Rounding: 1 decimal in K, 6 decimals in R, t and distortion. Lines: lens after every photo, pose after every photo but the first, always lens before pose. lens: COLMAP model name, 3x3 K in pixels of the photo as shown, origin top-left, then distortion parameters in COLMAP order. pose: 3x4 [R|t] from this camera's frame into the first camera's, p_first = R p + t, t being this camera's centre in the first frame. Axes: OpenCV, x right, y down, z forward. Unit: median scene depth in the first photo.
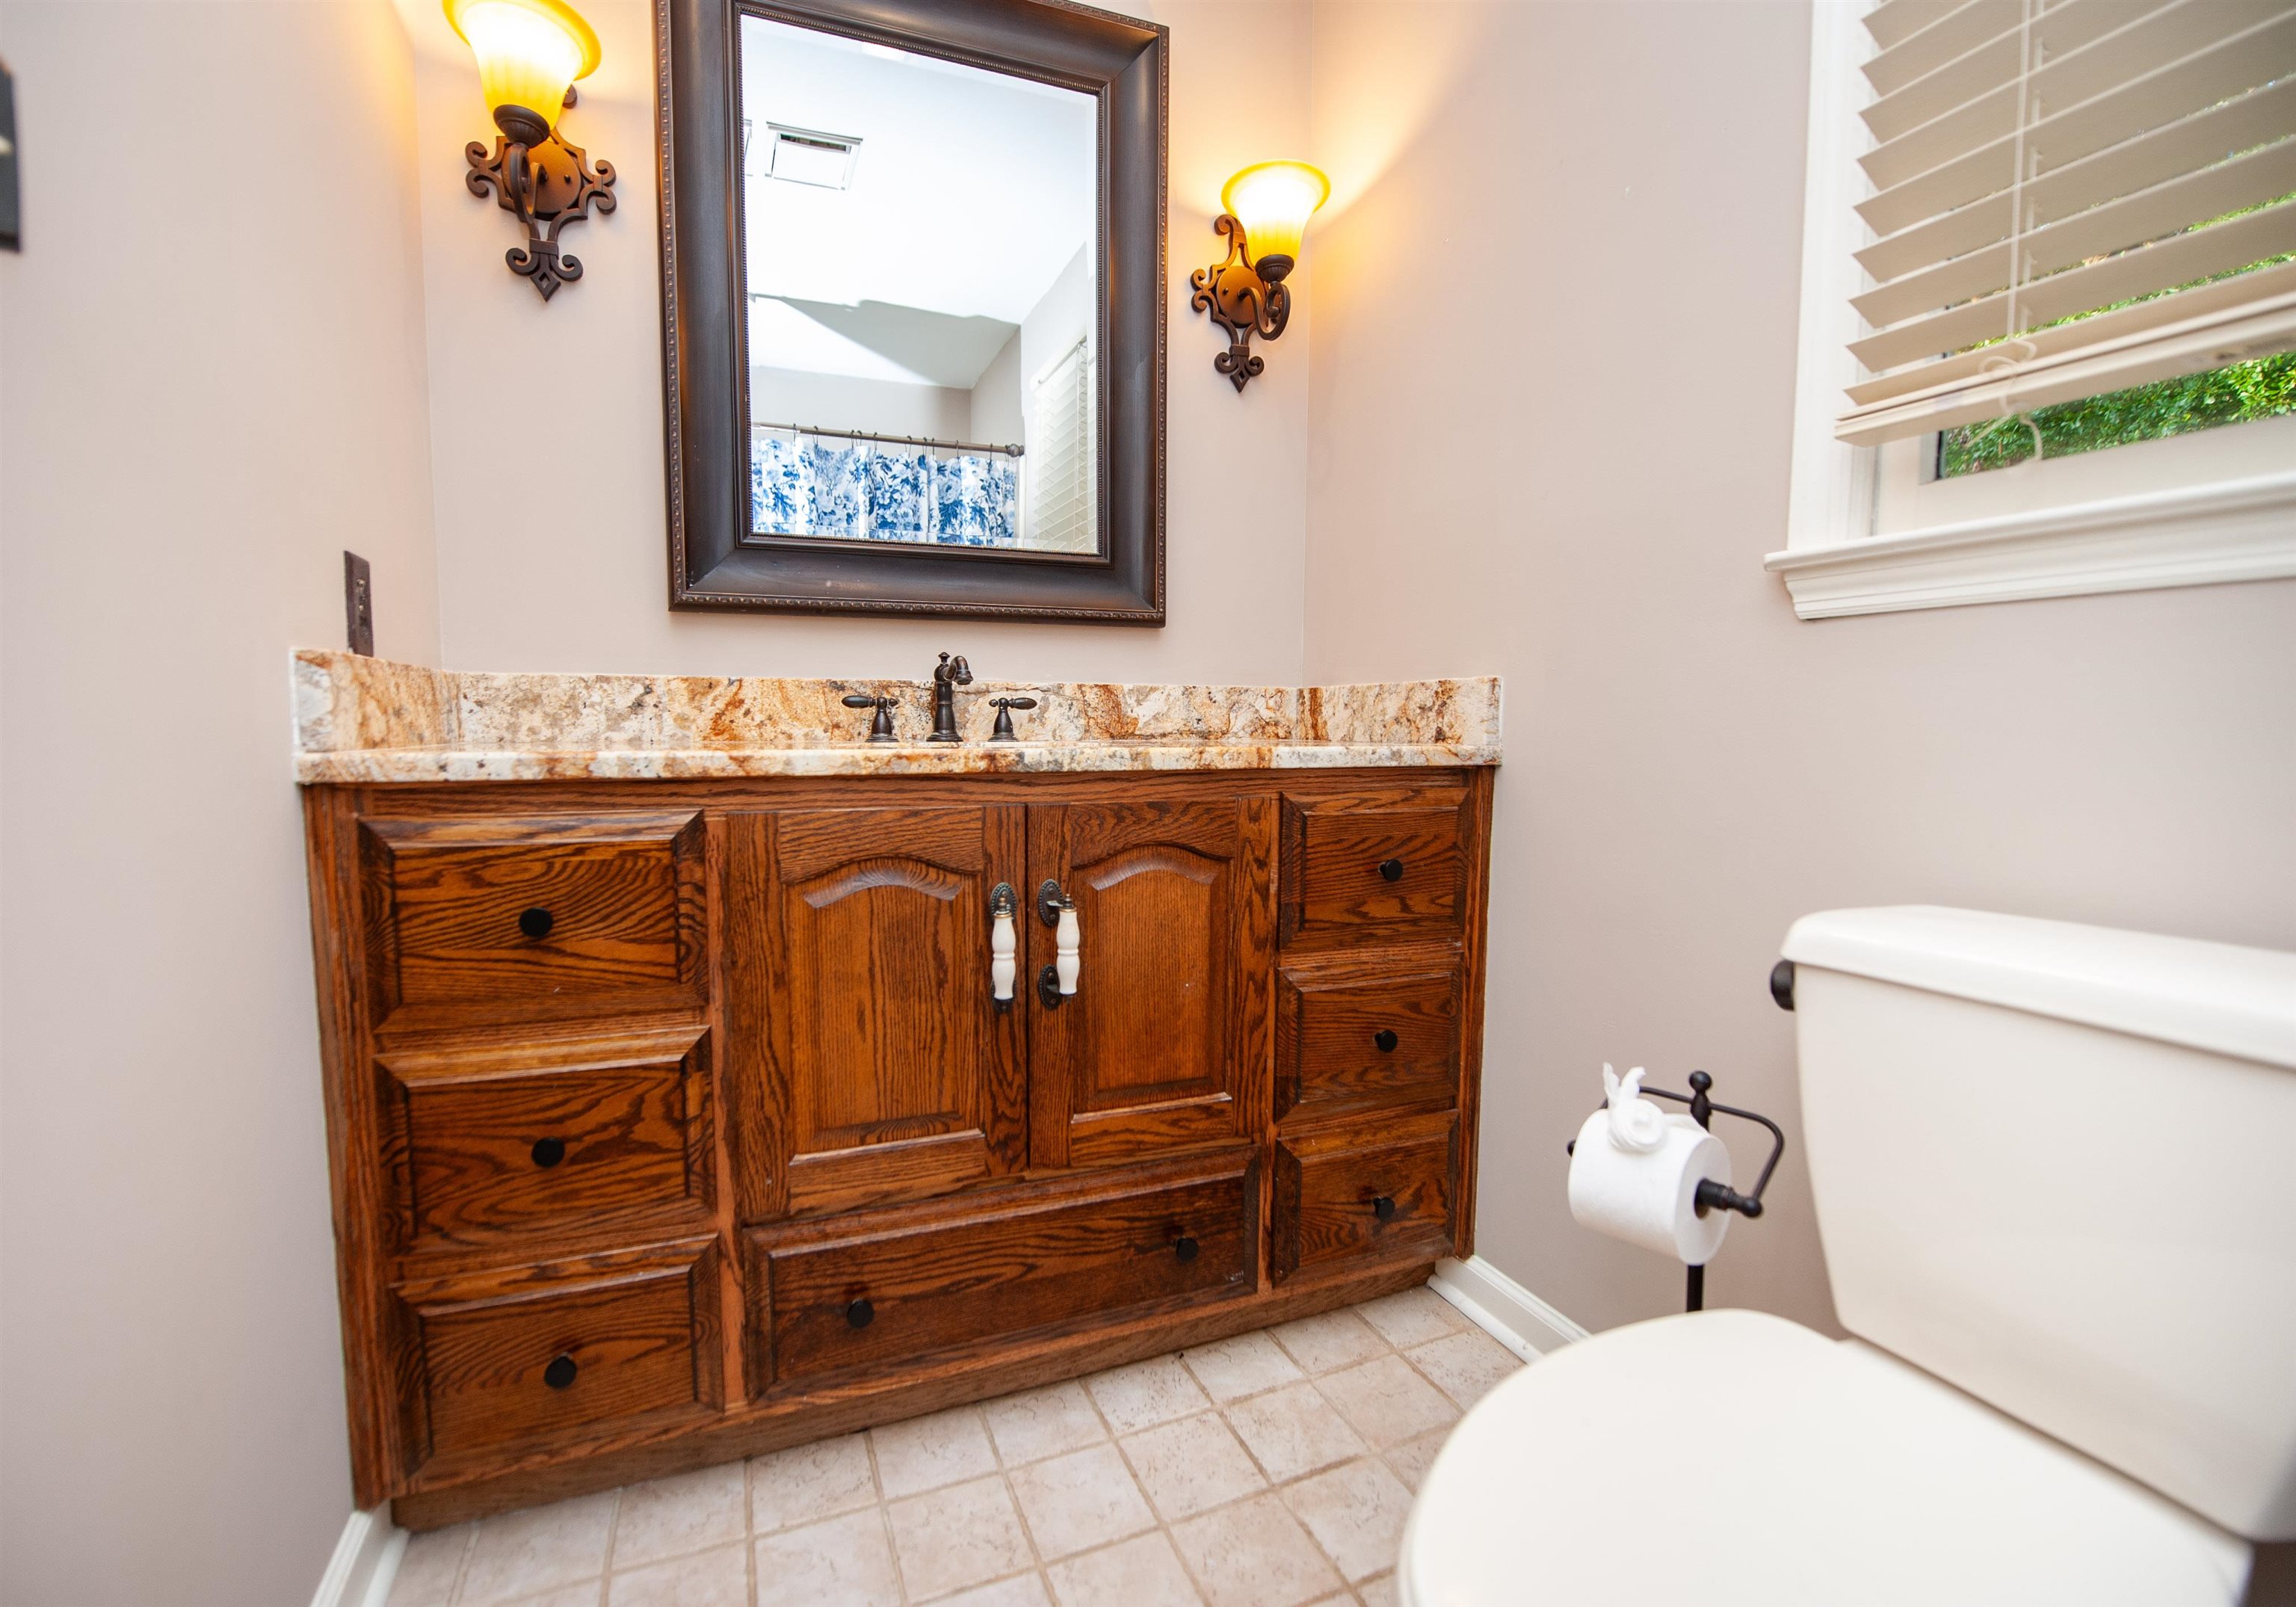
lens RADIAL K [[983.3, 0, 1131.5], [0, 983.3, 818.4], [0, 0, 1]] dist [-0.015061, -0.000120]
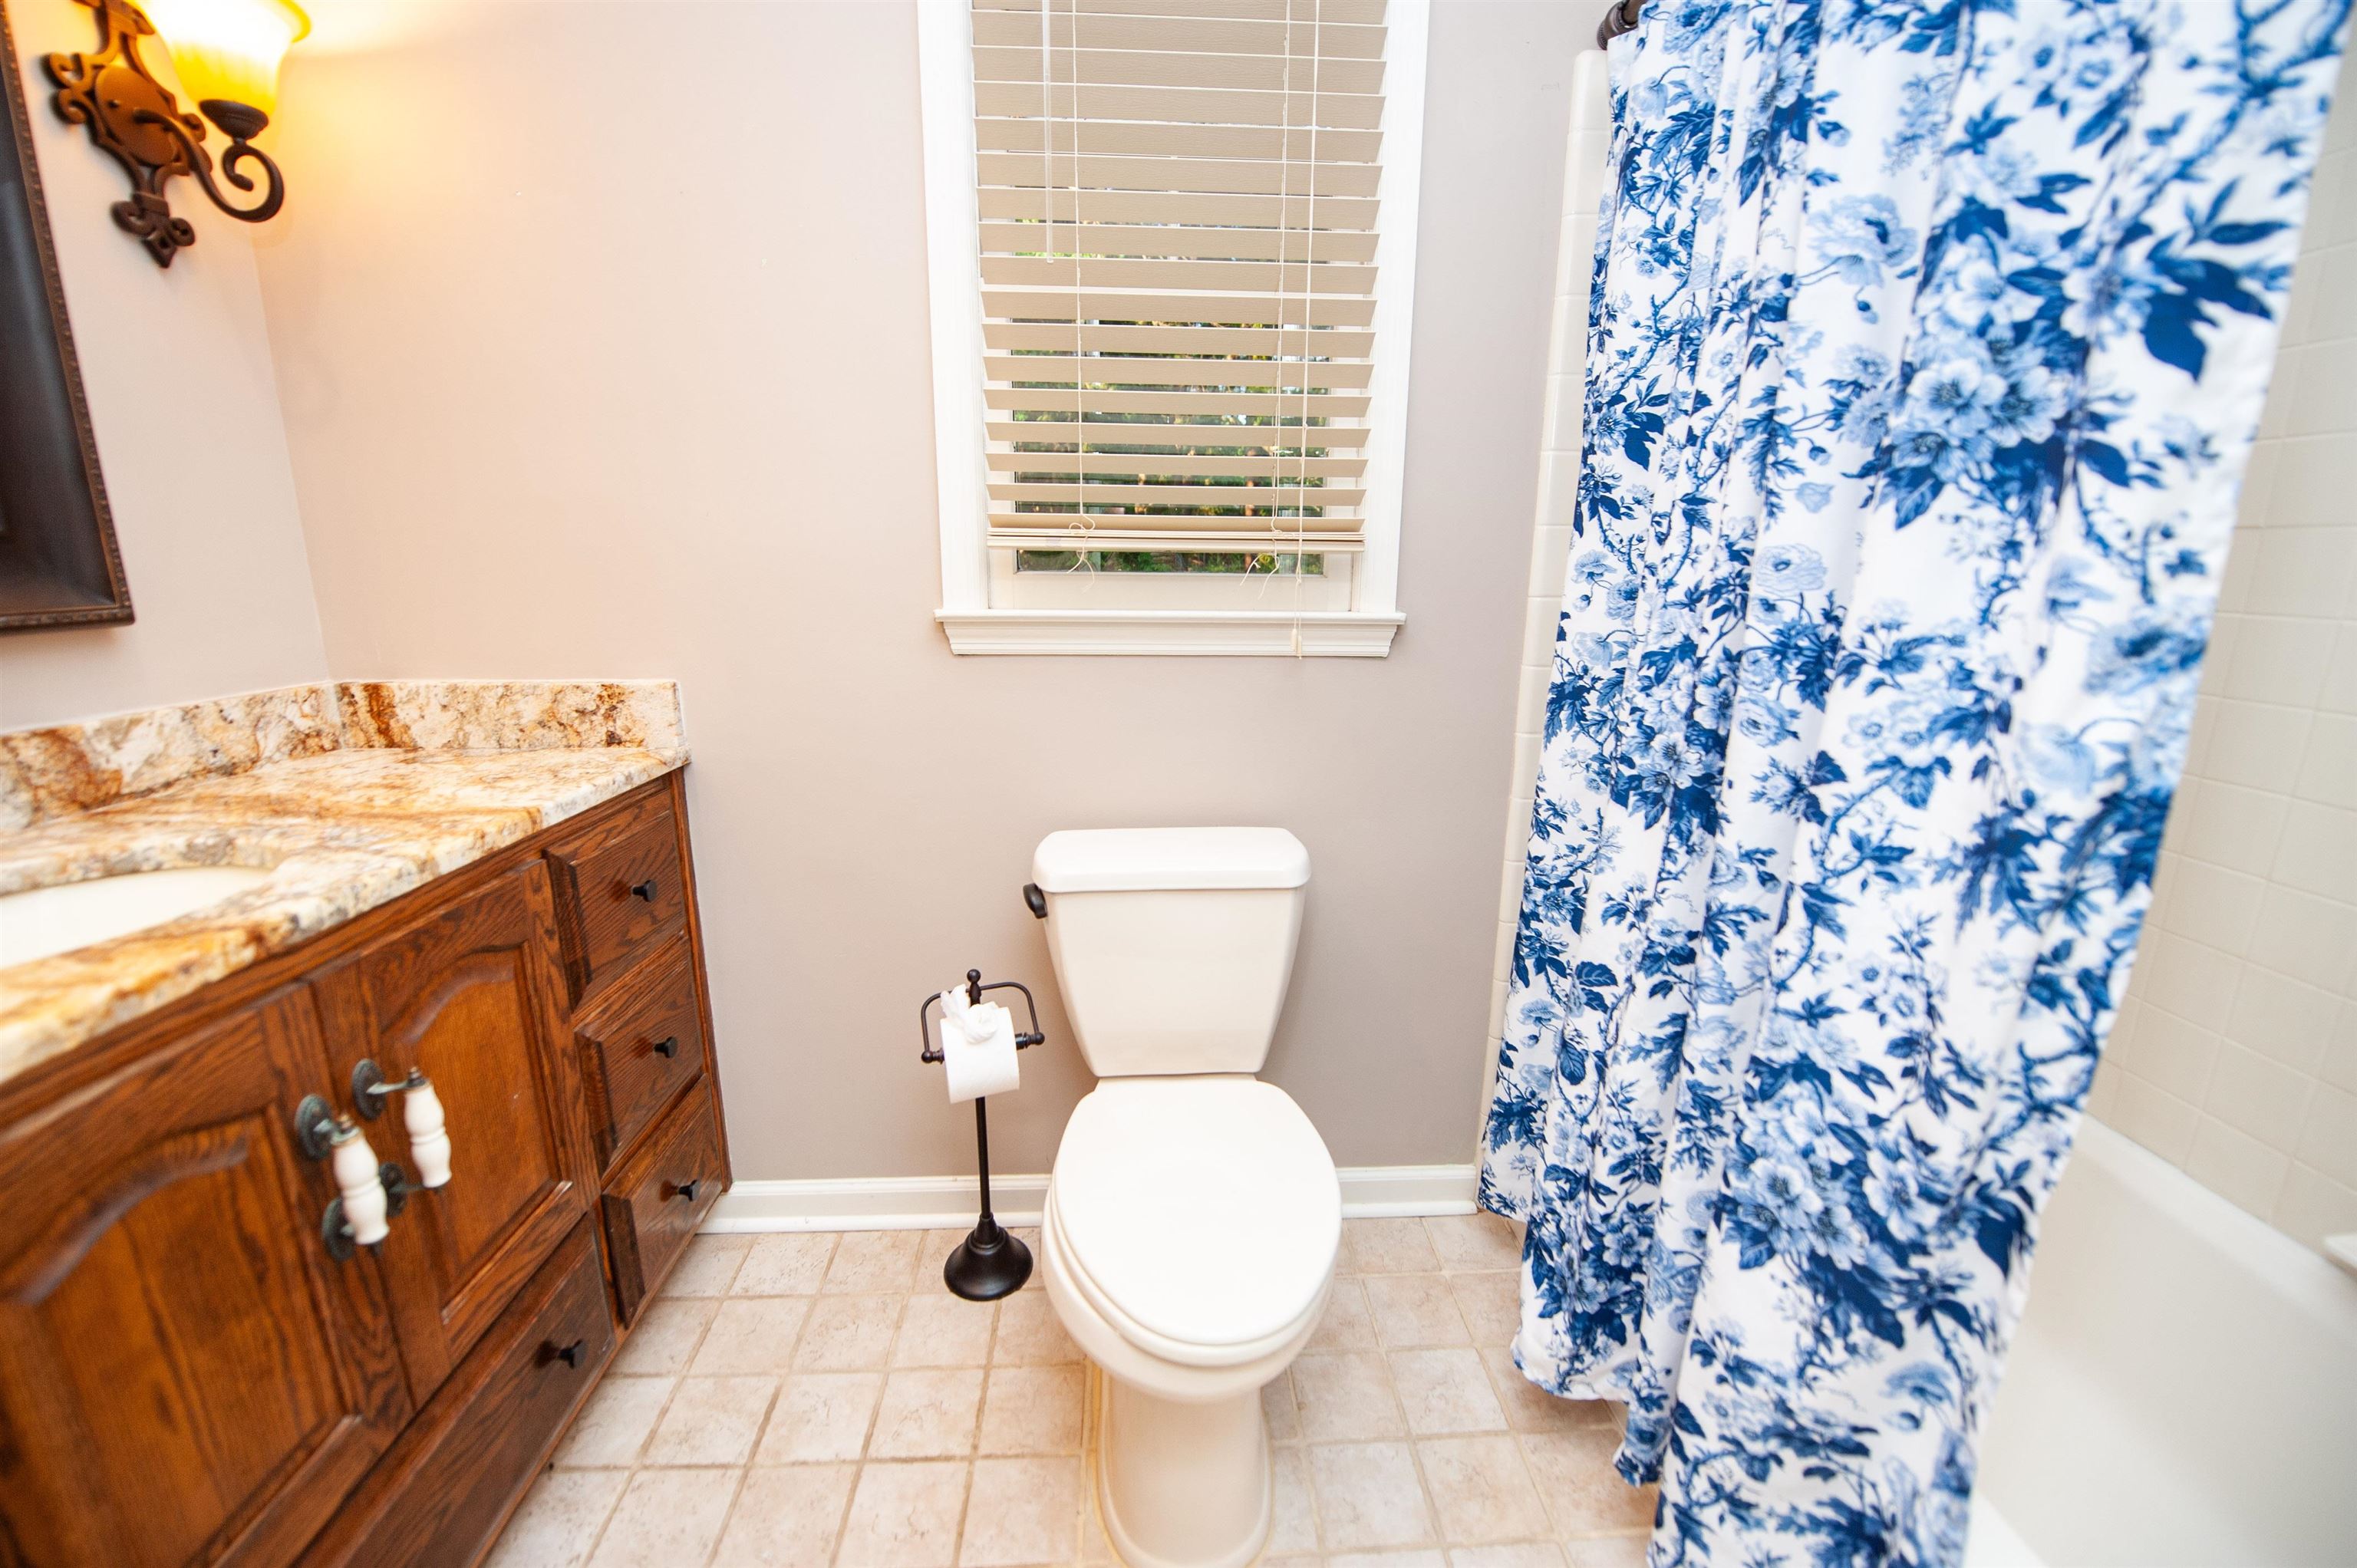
lens RADIAL K [[948.0, 0, 1181.1], [0, 948.0, 777.7], [0, 0, 1]] dist [-0.016211, -0.001474]
pose [[0.318632, -0.211102, 0.924072, -0.371166], [0.070792, 0.977462, 0.198889, -0.184312], [-0.945231, 0.002045, 0.326395, 0.134305]]
